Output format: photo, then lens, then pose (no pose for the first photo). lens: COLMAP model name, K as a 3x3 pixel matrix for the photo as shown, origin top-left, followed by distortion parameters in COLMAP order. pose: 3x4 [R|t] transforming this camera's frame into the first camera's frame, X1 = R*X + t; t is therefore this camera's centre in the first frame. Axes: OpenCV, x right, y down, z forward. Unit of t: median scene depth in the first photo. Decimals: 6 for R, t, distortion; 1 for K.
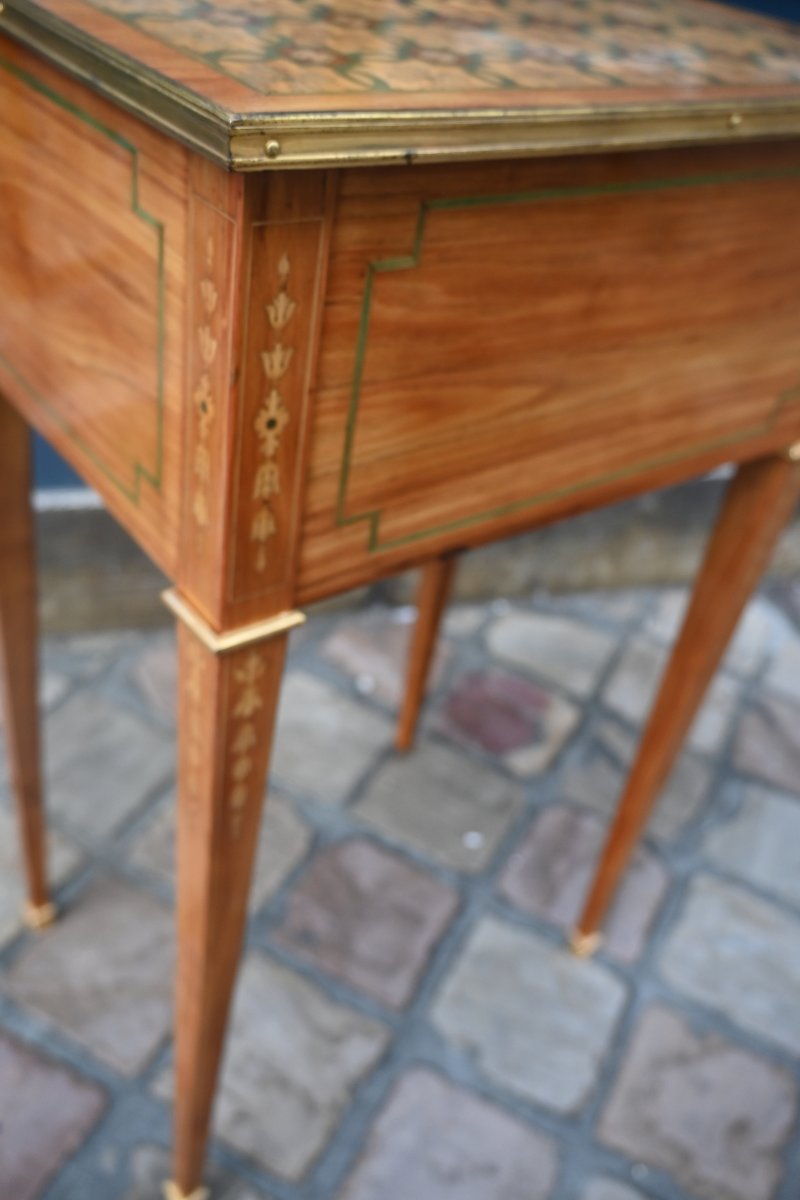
lens RADIAL K [[1083.8, 0, 400.0], [0, 1083.8, 600.0], [0, 0, 1]] dist [-0.003143, -0.003543]
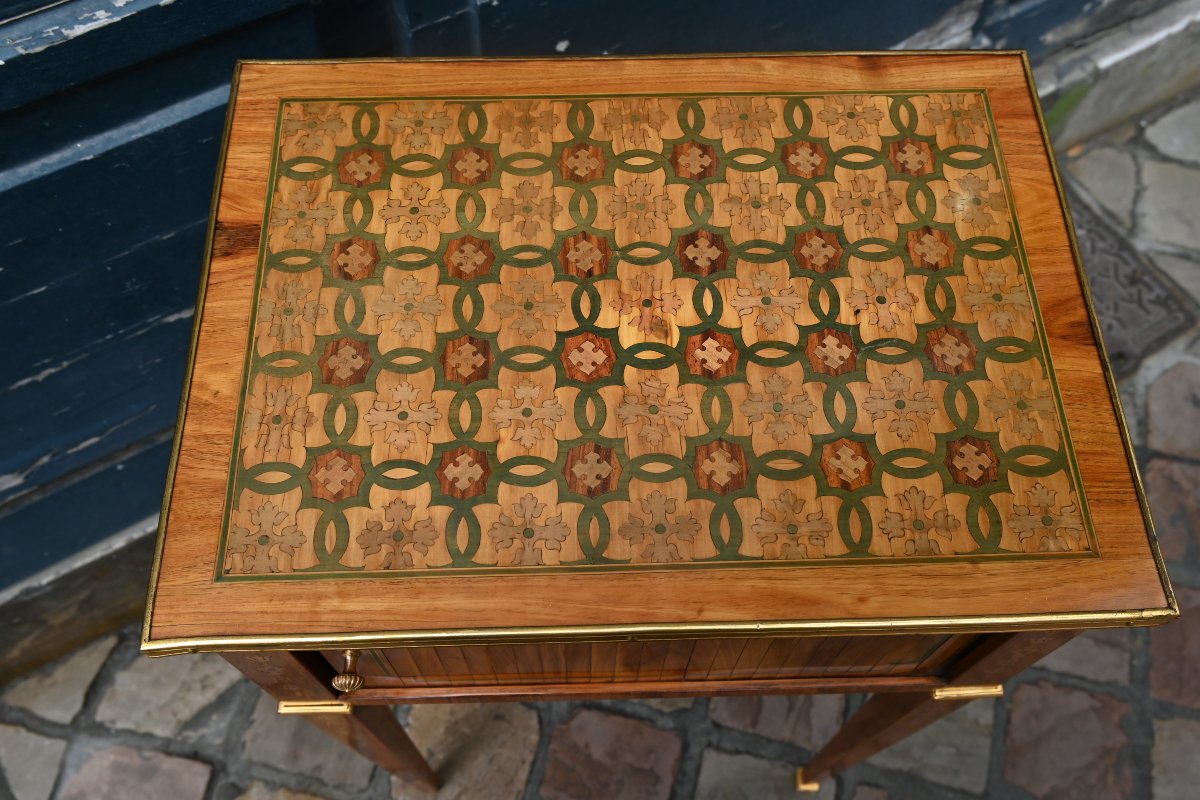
lens RADIAL K [[1083.8, 0, 605.1], [0, 1083.8, 394.1], [0, 0, 1]] dist [-0.003143, -0.003543]
pose [[0.964590, -0.263724, -0.003913, 0.080209], [0.240431, 0.873101, 0.424130, -0.576632], [-0.108437, -0.410053, 0.905593, 0.111793]]
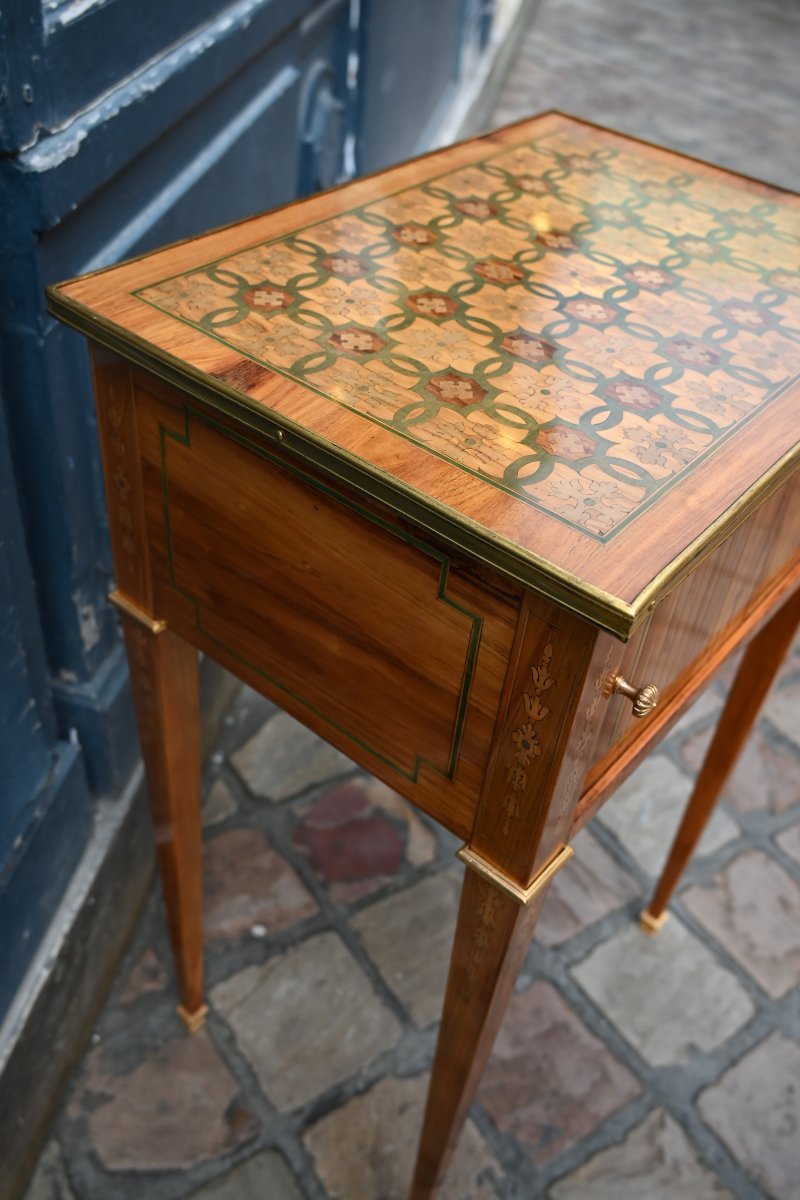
lens RADIAL K [[1081.8, 0, 395.5], [0, 1081.8, 596.0], [0, 0, 1]] dist [-0.002536, 0.013962]
pose [[0.472248, -0.652387, 0.592767, -0.418378], [0.539173, 0.745796, 0.391256, -0.533331], [-0.697333, 0.134834, 0.703950, 0.299269]]
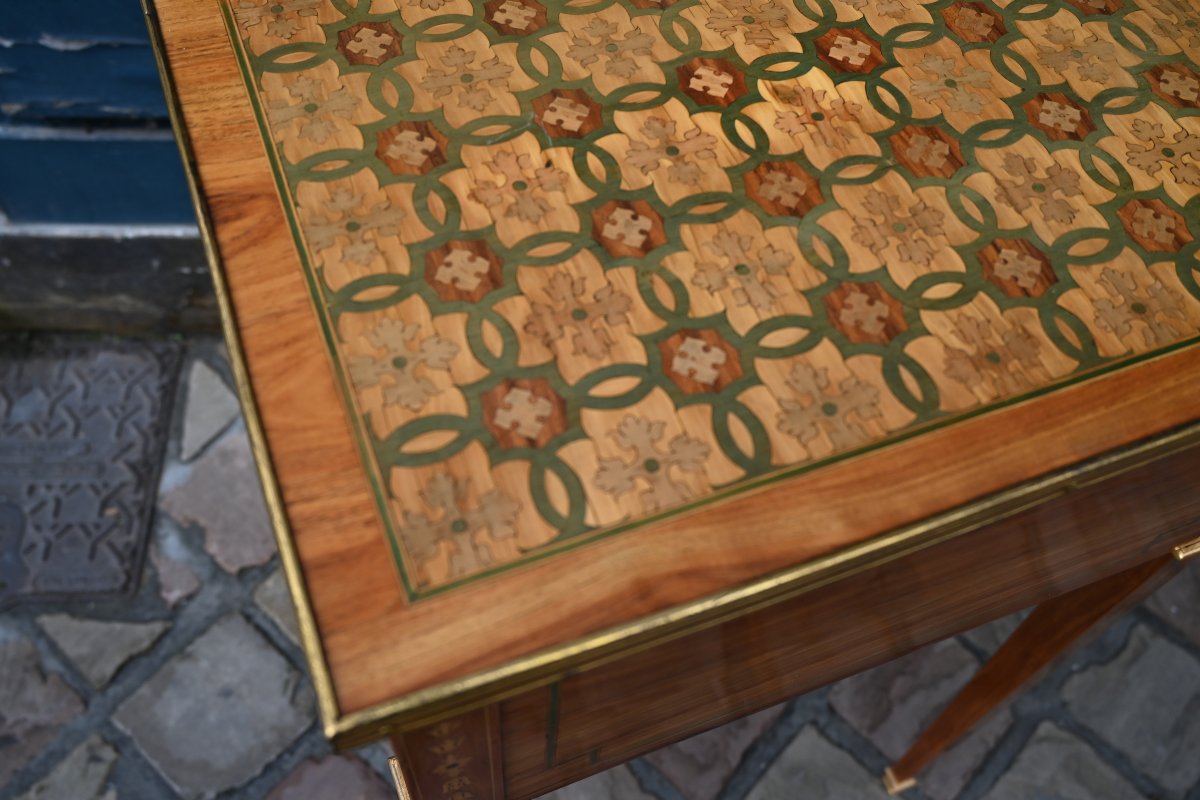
lens RADIAL K [[1083.8, 0, 605.1], [0, 1083.8, 394.1], [0, 0, 1]] dist [-0.003143, -0.003543]
pose [[-0.815967, 0.352931, -0.457862, 0.408889], [-0.481287, 0.024028, 0.876234, -0.700750], [0.320252, 0.935341, 0.150255, 0.646623]]
